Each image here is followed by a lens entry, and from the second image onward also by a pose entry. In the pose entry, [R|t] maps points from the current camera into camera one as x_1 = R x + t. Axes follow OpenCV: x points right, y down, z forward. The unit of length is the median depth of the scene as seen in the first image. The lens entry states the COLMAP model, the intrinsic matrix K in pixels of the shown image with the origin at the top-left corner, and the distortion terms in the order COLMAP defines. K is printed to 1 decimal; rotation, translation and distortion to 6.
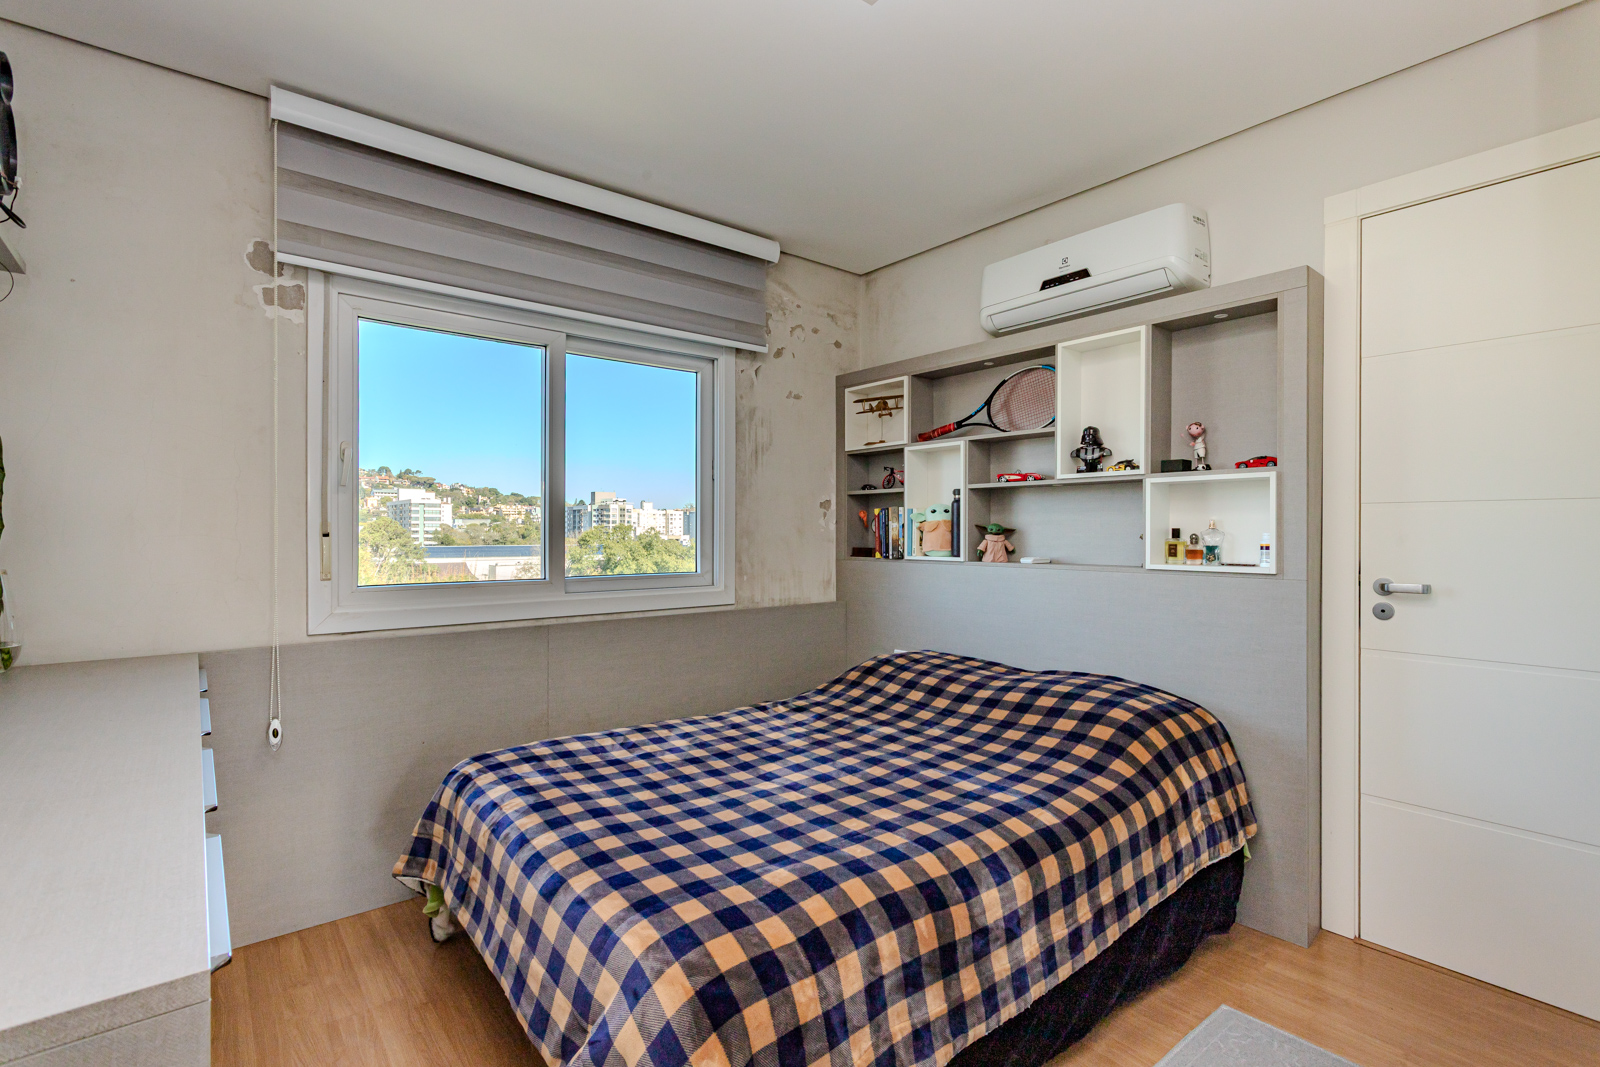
lens RADIAL K [[753.3, 0, 804.8], [0, 753.3, 526.9], [0, 0, 1]] dist [-0.003496, 0.004093]
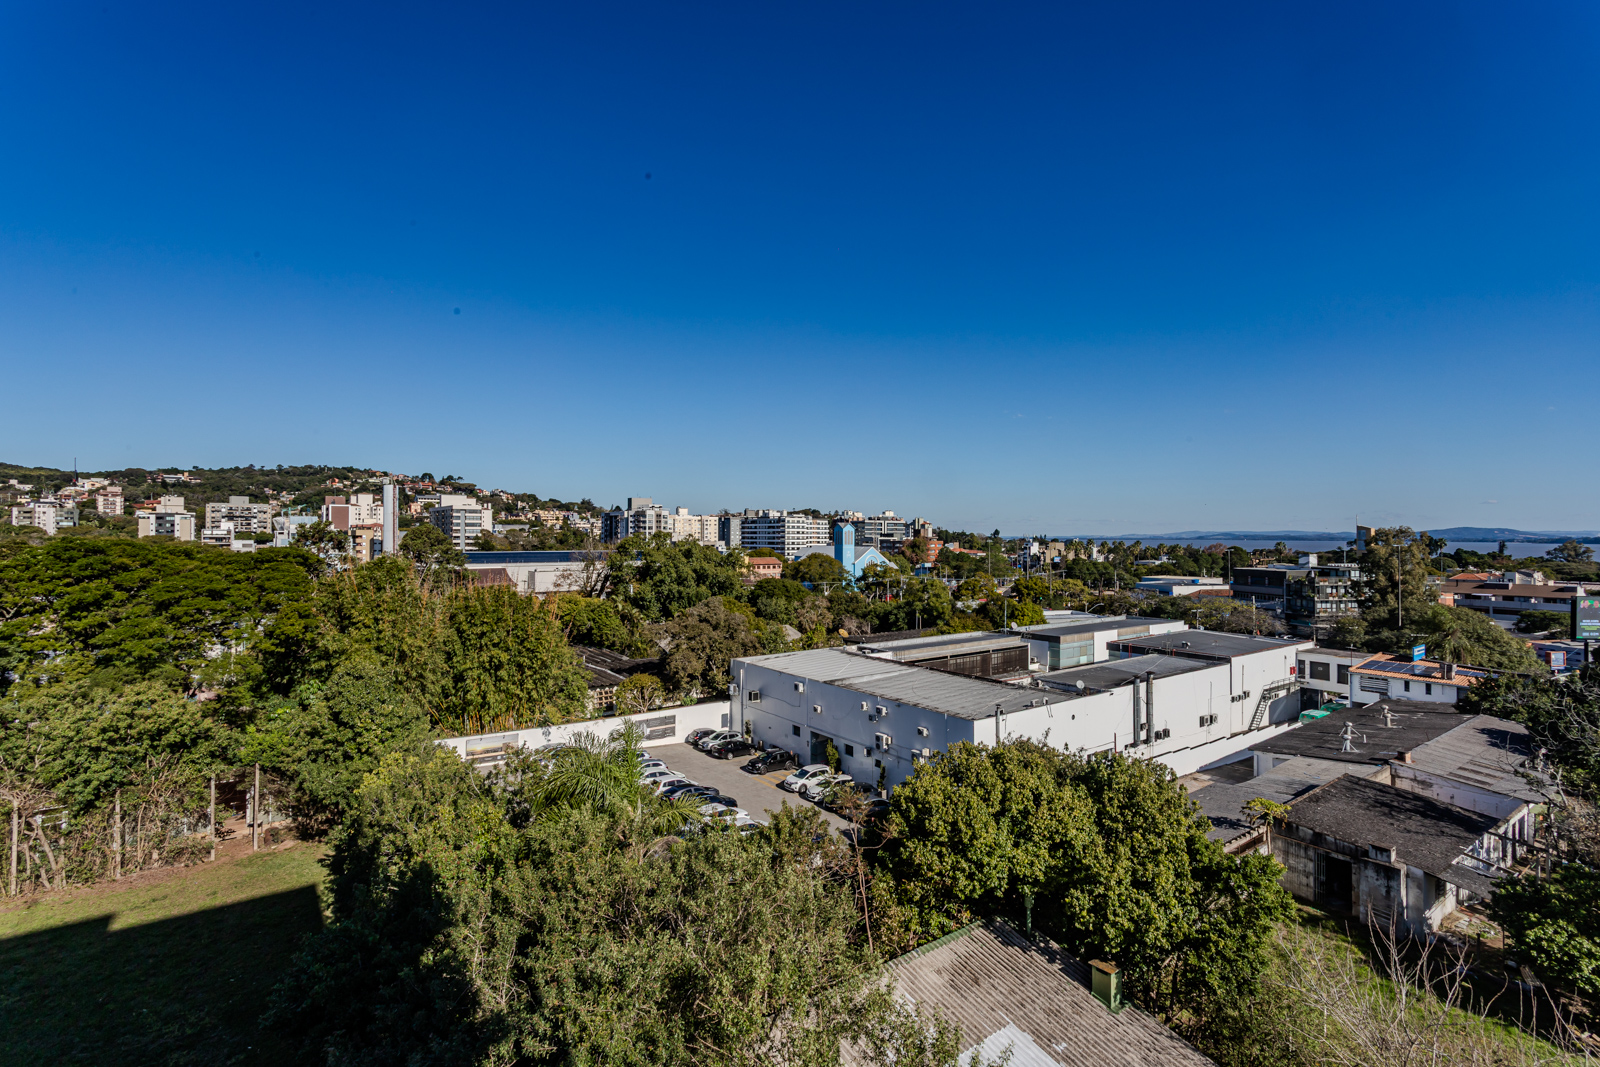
lens RADIAL K [[753.3, 0, 815.8], [0, 753.3, 529.2], [0, 0, 1]] dist [-0.003496, 0.004093]
pose [[0.999477, 0.001002, -0.032312, -0.013203], [-0.001170, 0.999986, -0.005153, -0.002560], [0.032307, 0.005188, 0.999465, 0.026181]]
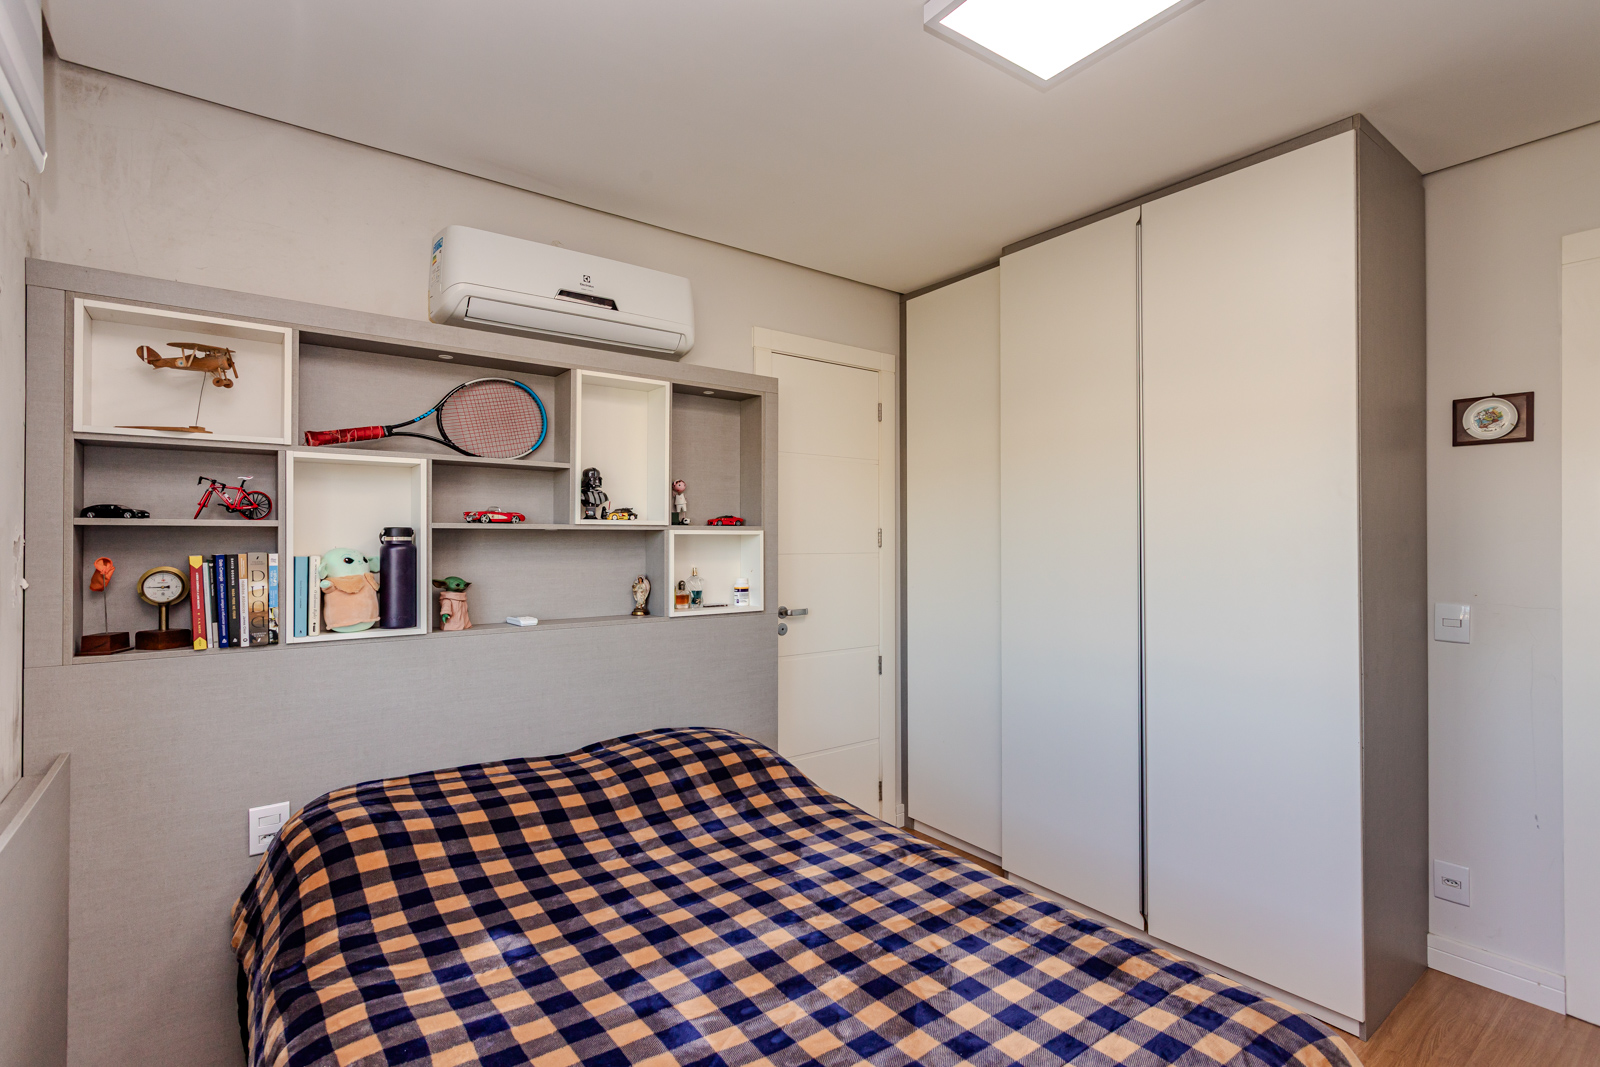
lens RADIAL K [[753.3, 0, 797.3], [0, 753.3, 542.8], [0, 0, 1]] dist [-0.003496, 0.004093]
pose [[0.030934, -0.003526, 0.999515, -0.471070], [-0.004101, 0.999985, 0.003655, -0.041592], [-0.999513, -0.004212, 0.030919, 0.638043]]
